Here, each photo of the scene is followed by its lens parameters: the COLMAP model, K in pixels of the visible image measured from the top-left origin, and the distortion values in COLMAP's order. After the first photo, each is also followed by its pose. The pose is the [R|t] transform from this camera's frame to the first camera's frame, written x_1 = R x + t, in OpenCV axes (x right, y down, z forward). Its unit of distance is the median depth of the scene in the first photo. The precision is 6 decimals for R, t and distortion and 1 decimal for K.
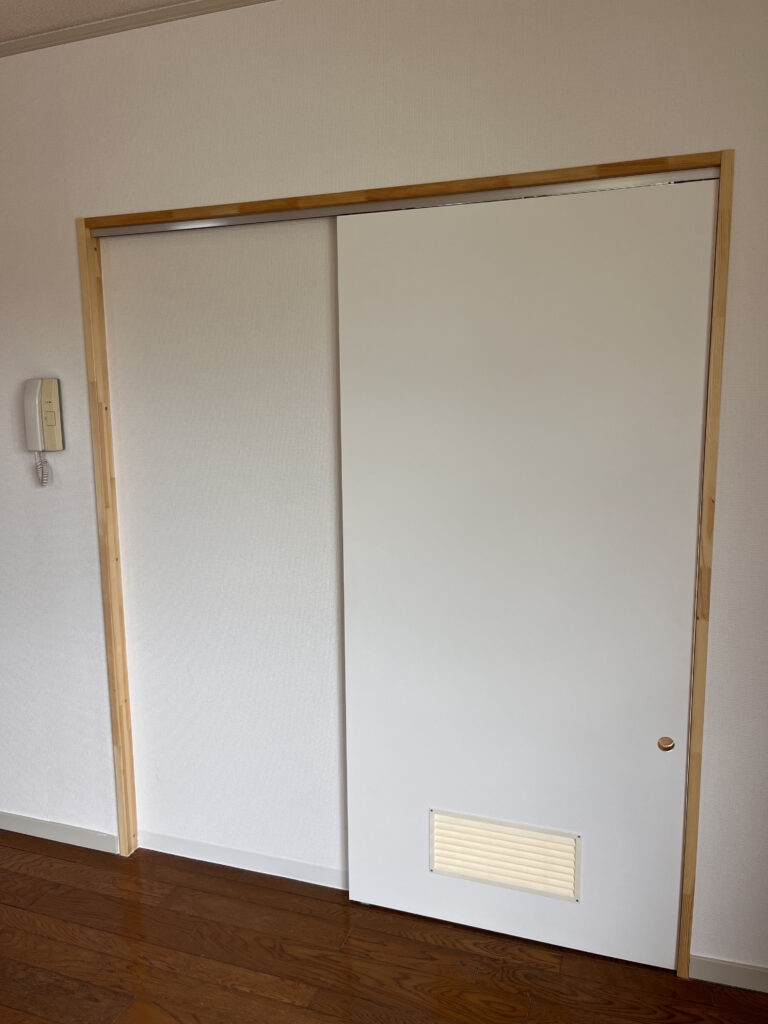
lens RADIAL K [[795.9, 0, 384.0], [0, 795.9, 512.0], [0, 0, 1]] dist [0.086426, -0.120555]
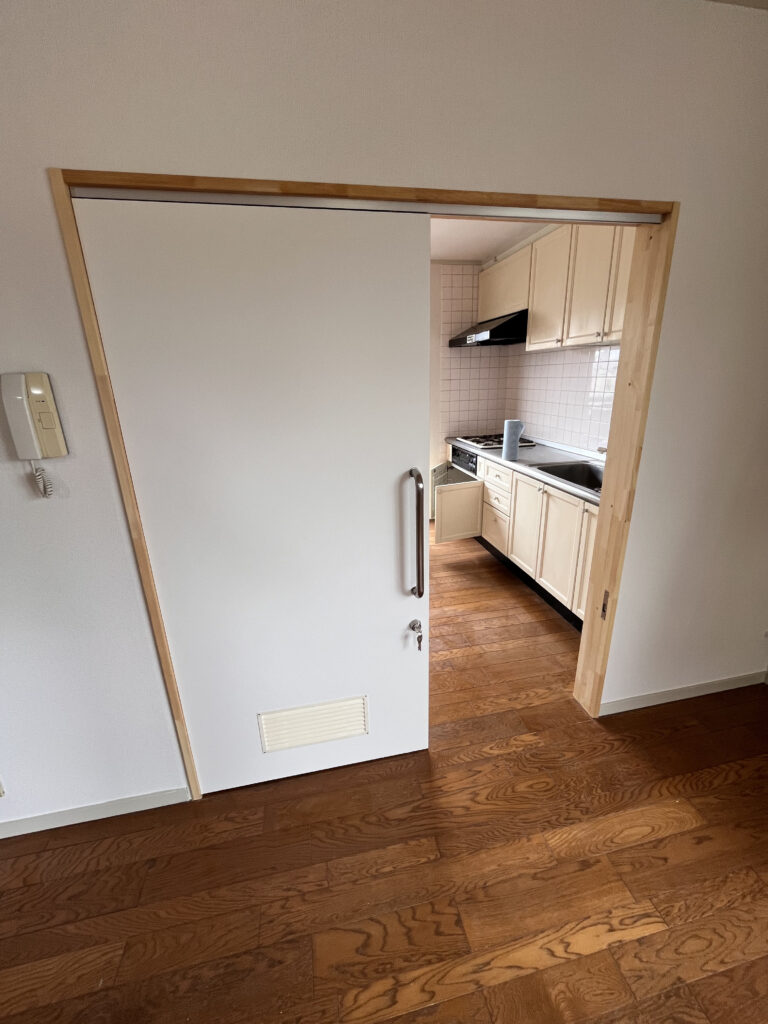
lens RADIAL K [[410.7, 0, 384.0], [0, 410.7, 512.0], [0, 0, 1]] dist [-0.001842, -0.000255]
pose [[0.853311, -0.167905, 0.493628, -0.384719], [0.098857, 0.981658, 0.163016, -0.062436], [-0.511945, -0.090305, 0.854258, 0.482224]]
